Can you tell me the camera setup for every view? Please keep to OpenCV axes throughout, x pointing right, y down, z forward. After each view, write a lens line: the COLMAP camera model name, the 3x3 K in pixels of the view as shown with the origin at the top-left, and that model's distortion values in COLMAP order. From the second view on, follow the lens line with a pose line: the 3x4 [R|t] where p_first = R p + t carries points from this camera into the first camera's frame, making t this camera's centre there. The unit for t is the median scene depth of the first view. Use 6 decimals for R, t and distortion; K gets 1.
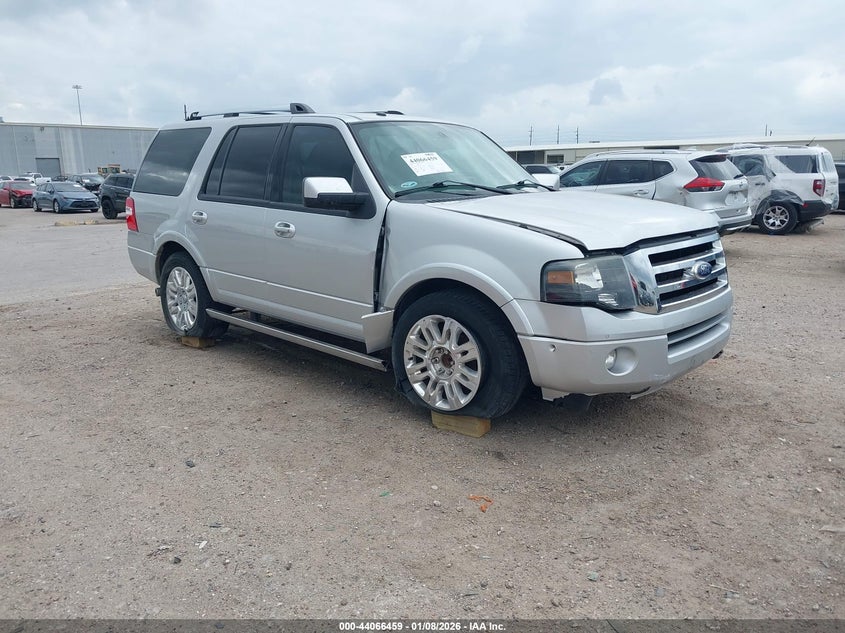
lens RADIAL K [[705.4, 0, 422.5], [0, 705.4, 316.5], [0, 0, 1]] dist [-0.046146, -0.006054]
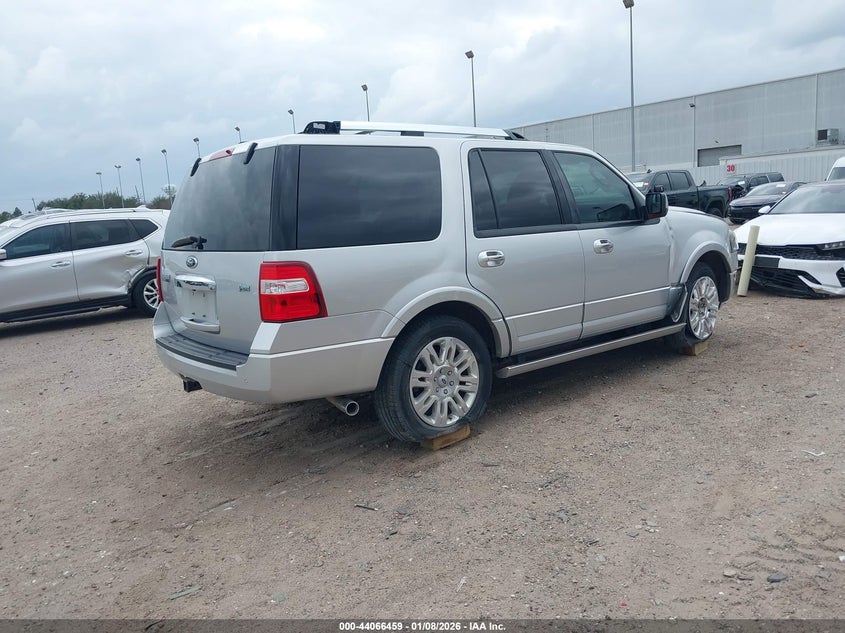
lens RADIAL K [[705.4, 0, 422.5], [0, 705.4, 316.5], [0, 0, 1]] dist [-0.046146, -0.006054]
pose [[0.110798, -0.155195, 0.981651, -1.377064], [0.272095, 0.954730, 0.120227, -0.239451], [-0.955870, 0.253781, 0.148010, 1.198219]]
